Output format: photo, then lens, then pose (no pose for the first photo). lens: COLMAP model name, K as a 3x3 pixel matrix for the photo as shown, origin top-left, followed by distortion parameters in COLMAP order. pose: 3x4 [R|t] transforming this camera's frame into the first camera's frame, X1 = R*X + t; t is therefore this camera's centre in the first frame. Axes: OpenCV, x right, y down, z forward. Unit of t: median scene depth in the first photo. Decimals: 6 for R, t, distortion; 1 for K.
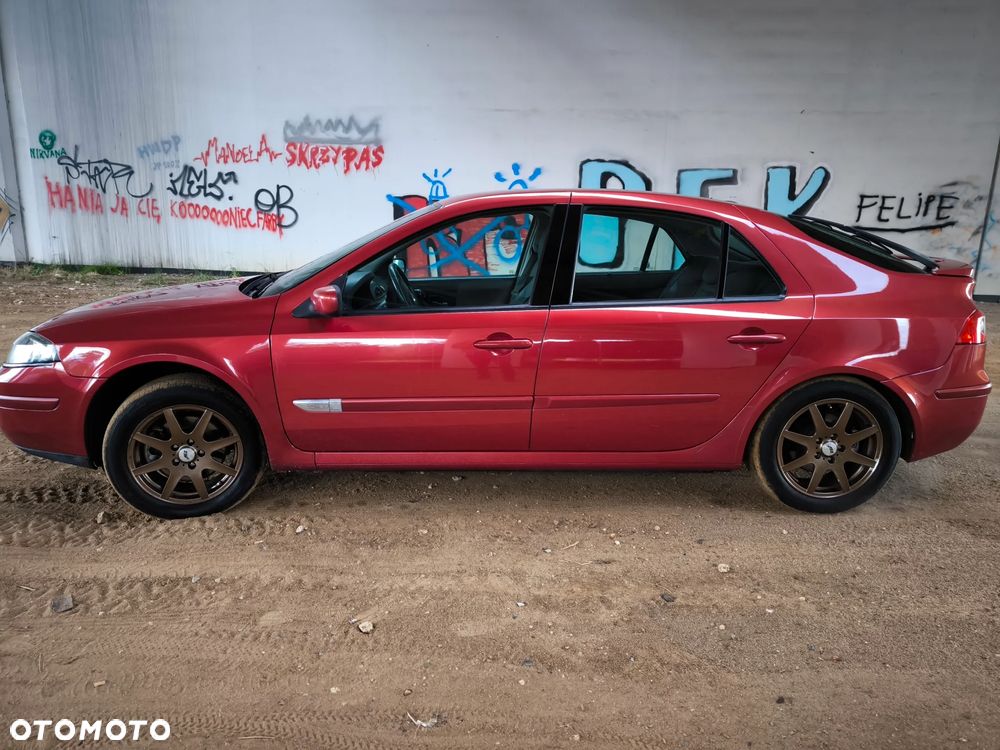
lens RADIAL K [[712.7, 0, 525.7], [0, 712.7, 378.4], [0, 0, 1]] dist [0.086539, -0.107136]
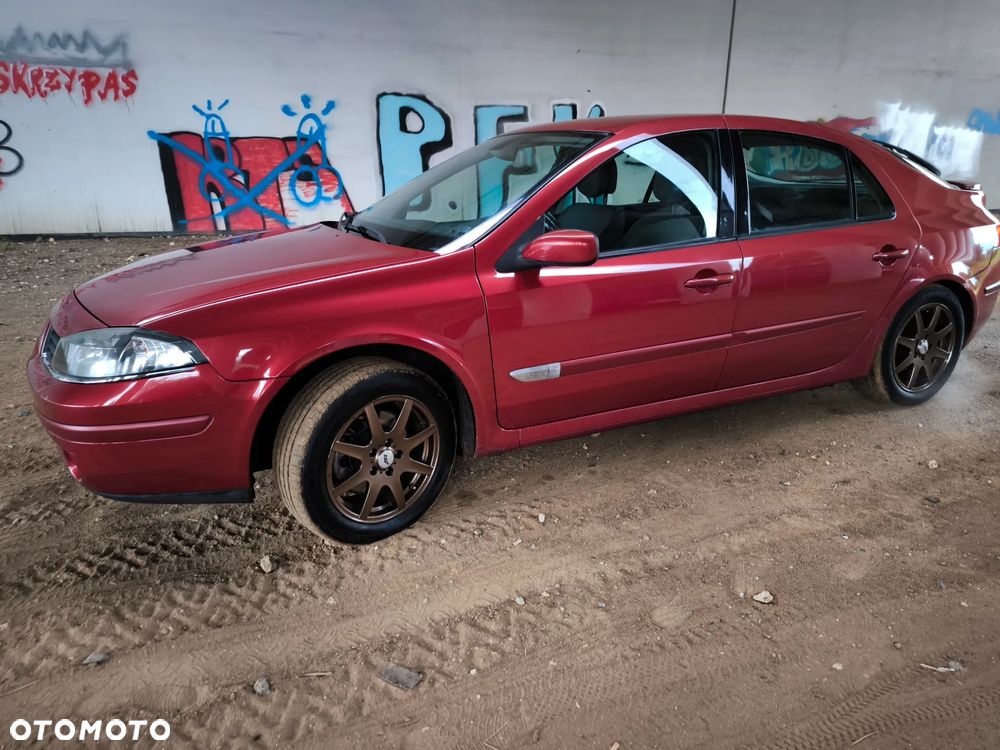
lens RADIAL K [[698.3, 0, 496.2], [0, 698.3, 374.1], [0, 0, 1]] dist [0.040981, -0.023911]
pose [[0.904527, -0.142748, 0.401814, -0.202032], [0.111424, 0.988687, 0.100411, -0.015294], [-0.411602, -0.046053, 0.910199, 0.079957]]
